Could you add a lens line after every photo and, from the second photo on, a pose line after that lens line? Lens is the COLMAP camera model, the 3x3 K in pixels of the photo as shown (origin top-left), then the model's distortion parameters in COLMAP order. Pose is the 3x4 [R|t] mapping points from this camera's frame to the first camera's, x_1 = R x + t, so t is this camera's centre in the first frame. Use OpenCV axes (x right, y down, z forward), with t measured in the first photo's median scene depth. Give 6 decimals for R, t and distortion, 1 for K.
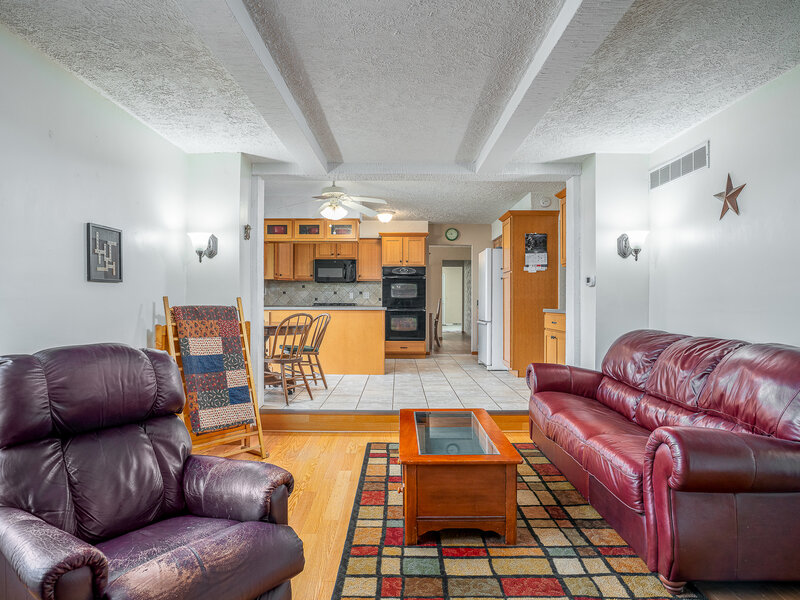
lens RADIAL K [[442.8, 0, 399.2], [0, 442.8, 299.9], [0, 0, 1]] dist [0.000359, 0.000079]
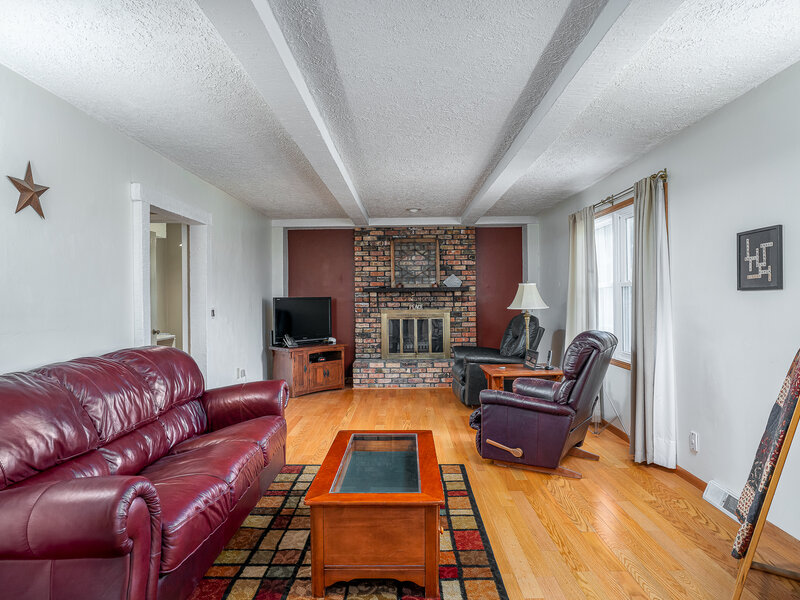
lens RADIAL K [[466.2, 0, 401.3], [0, 466.2, 298.8], [0, 0, 1]] dist [0.000475, 0.000102]
pose [[-0.999917, 0.009936, 0.008211, 0.061923], [0.009956, 0.999948, 0.002388, -0.031963], [-0.008187, 0.002469, -0.999963, 1.957858]]
